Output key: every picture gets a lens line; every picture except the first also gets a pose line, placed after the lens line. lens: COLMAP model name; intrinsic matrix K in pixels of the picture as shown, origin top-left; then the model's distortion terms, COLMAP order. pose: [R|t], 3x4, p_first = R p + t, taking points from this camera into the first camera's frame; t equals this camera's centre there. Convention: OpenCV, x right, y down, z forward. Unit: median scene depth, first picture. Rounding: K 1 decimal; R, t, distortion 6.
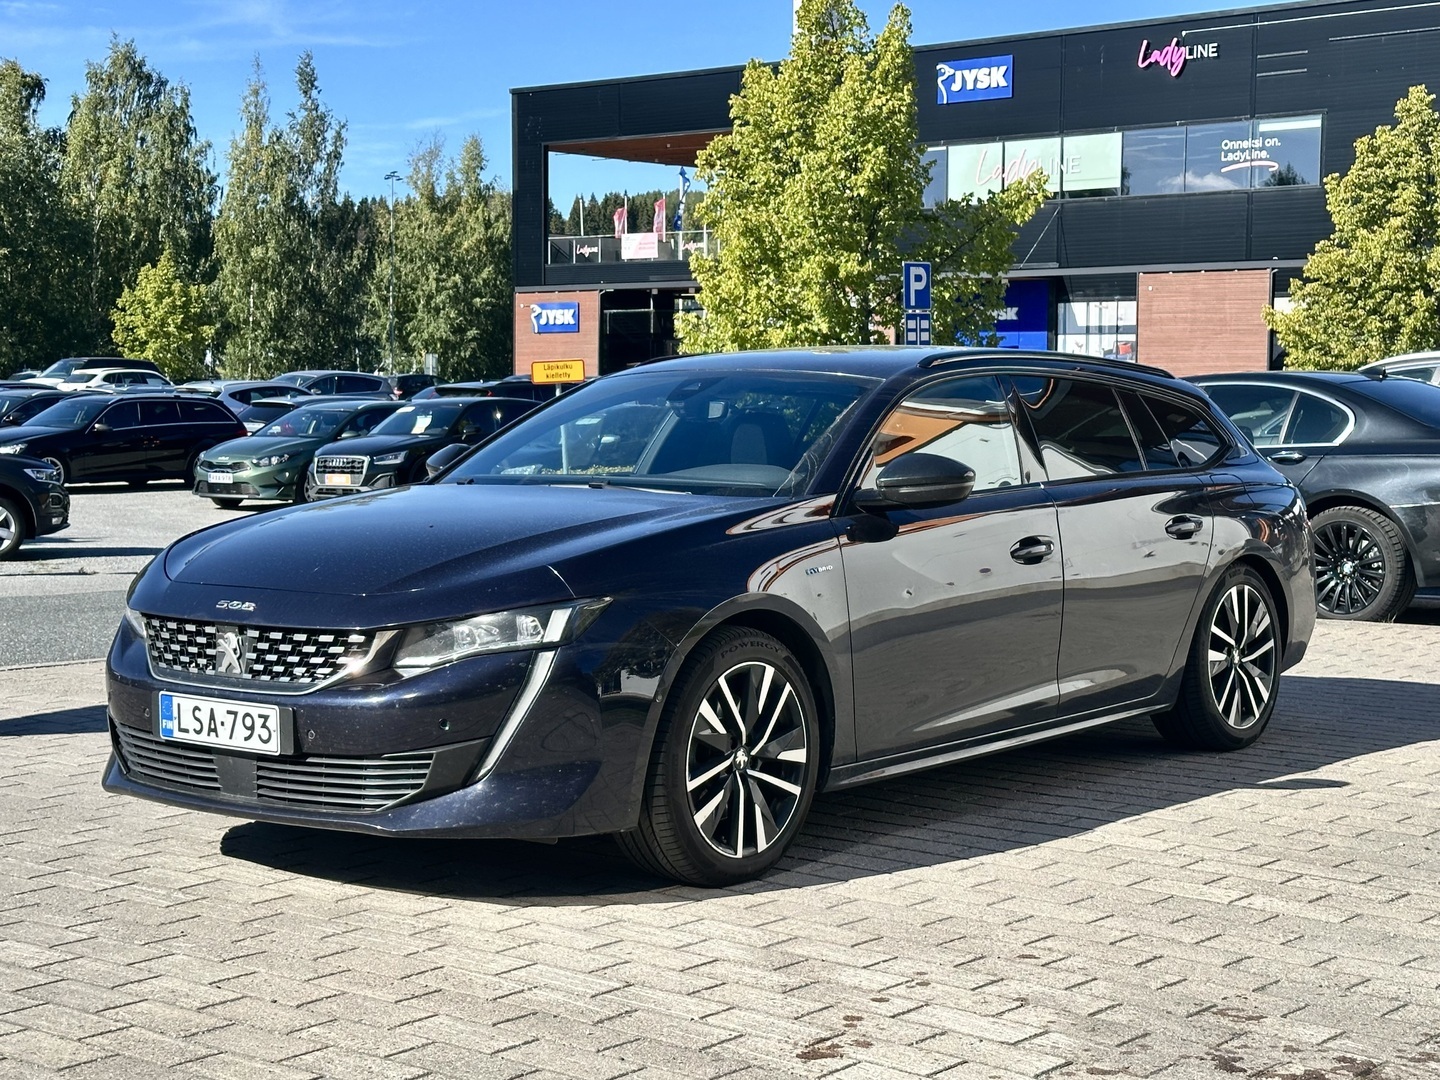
lens RADIAL K [[2314.2, 0, 720.0], [0, 2314.2, 540.0], [0, 0, 1]] dist [0.111877, -0.032530]
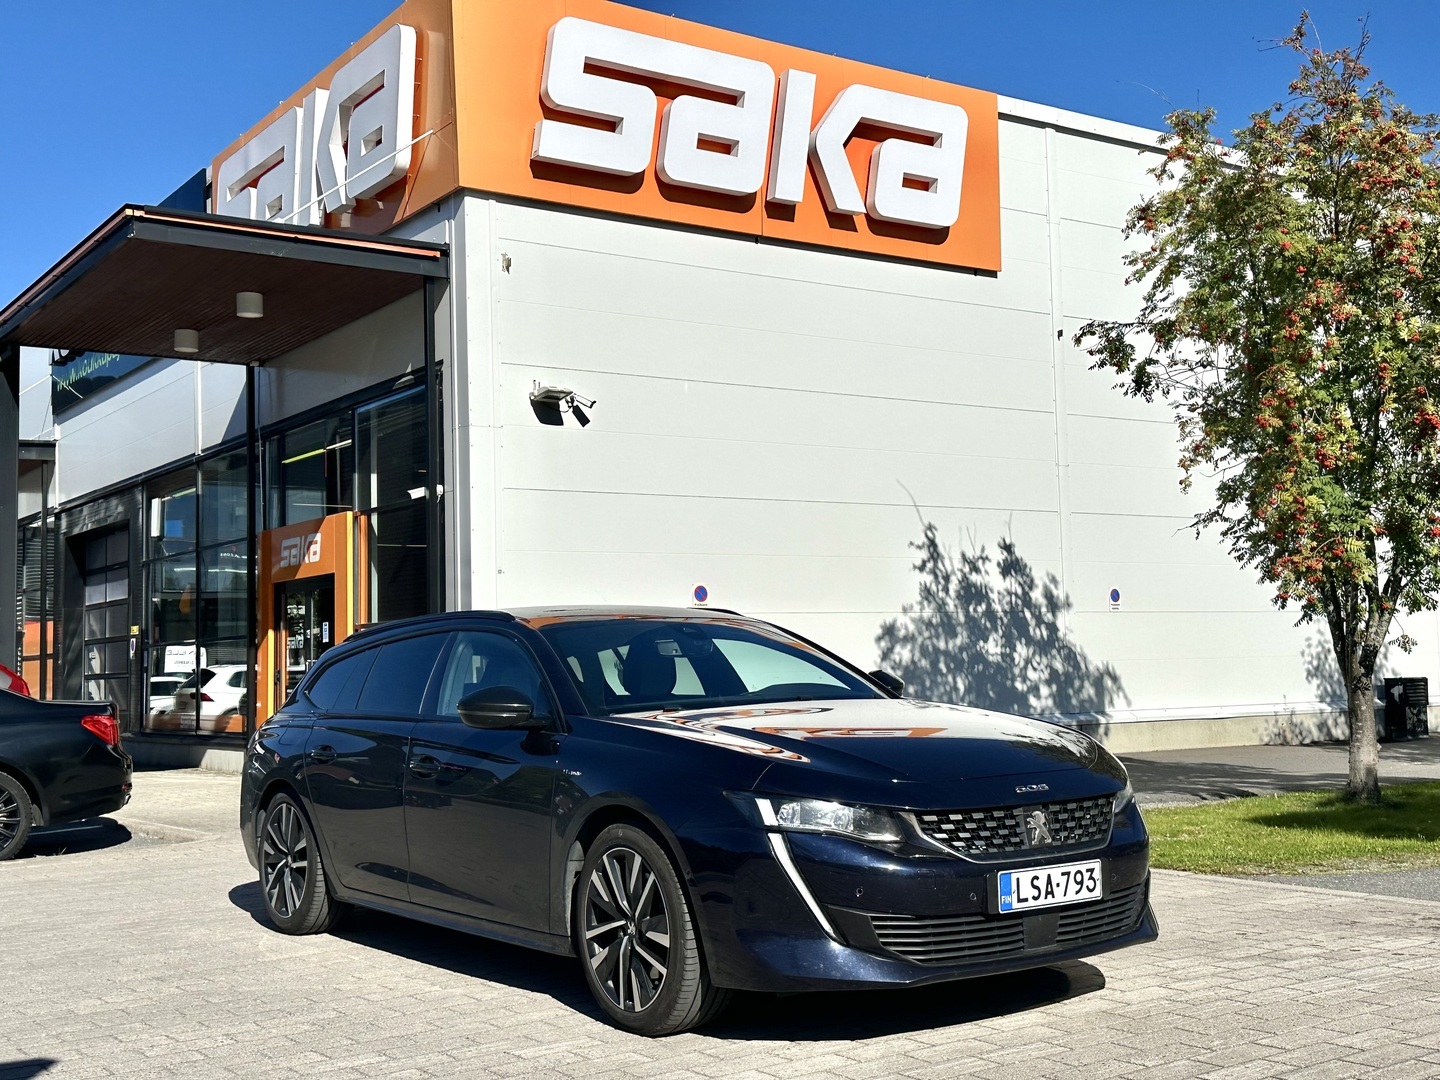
lens RADIAL K [[1618.7, 0, 710.0], [0, 1618.7, 537.6], [0, 0, 1]] dist [0.214881, -0.602648]
pose [[0.283411, 0.060468, 0.957090, -1.103866], [0.089957, 0.991933, -0.089307, -0.042167], [-0.954770, 0.111408, 0.275686, 0.911984]]
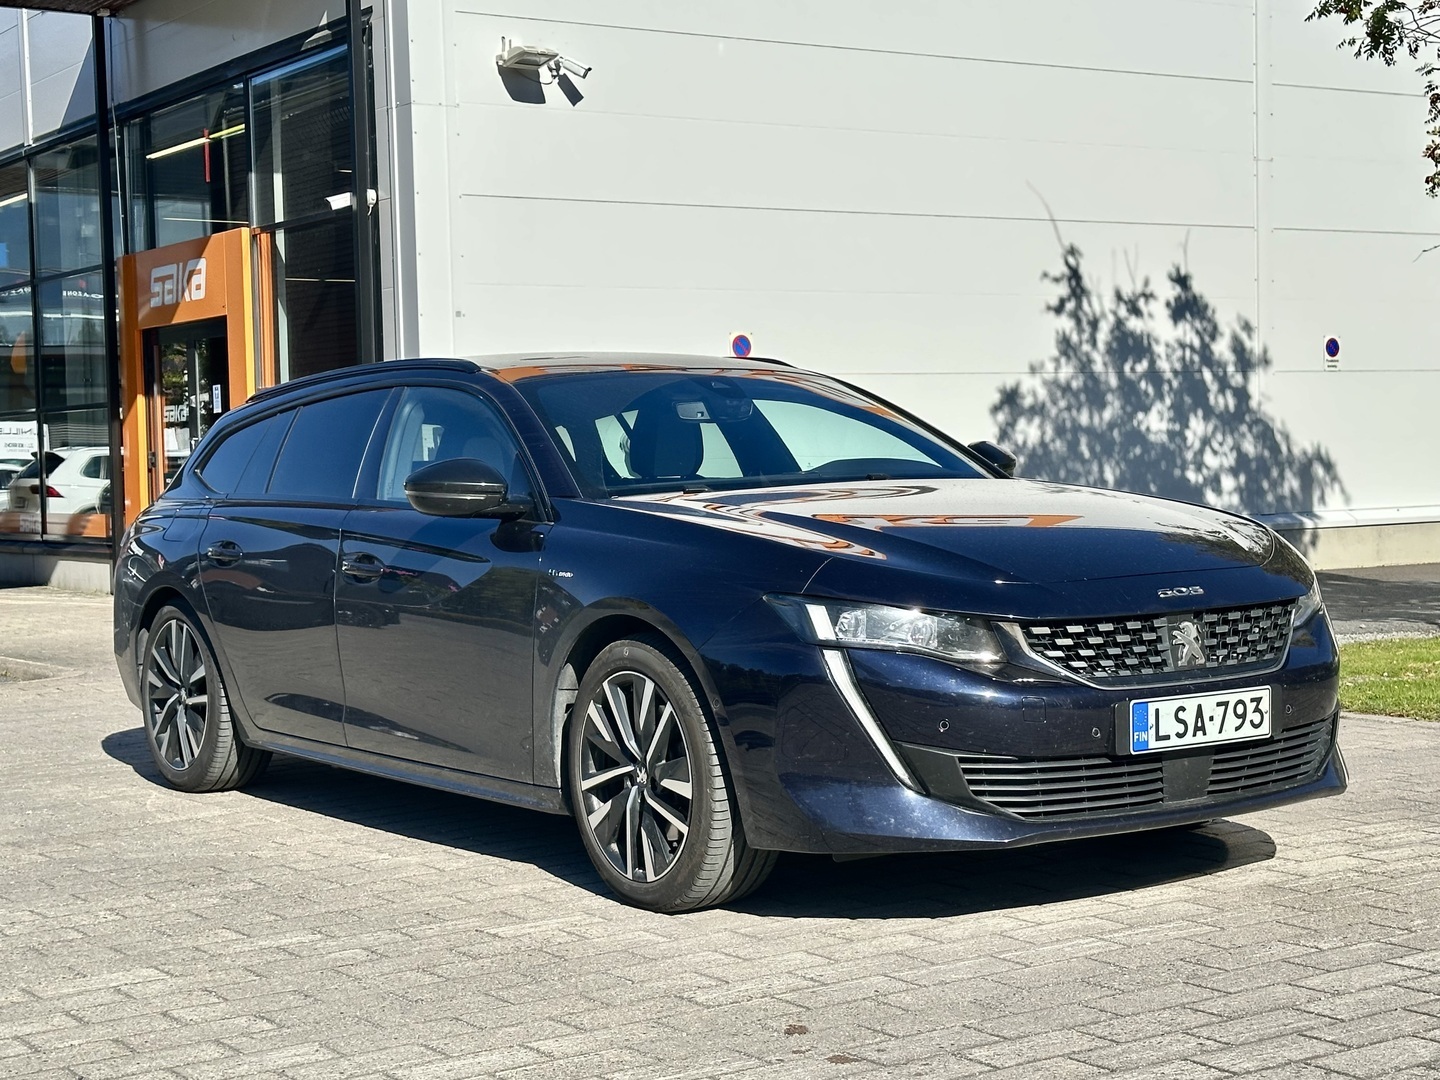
lens RADIAL K [[2314.2, 0, 720.0], [0, 2314.2, 540.0], [0, 0, 1]] dist [0.111877, -0.032530]
pose [[0.299461, -0.049981, 0.952799, -1.140513], [0.089388, 0.995704, 0.024137, -0.030861], [-0.949912, 0.077941, 0.302642, 0.896855]]
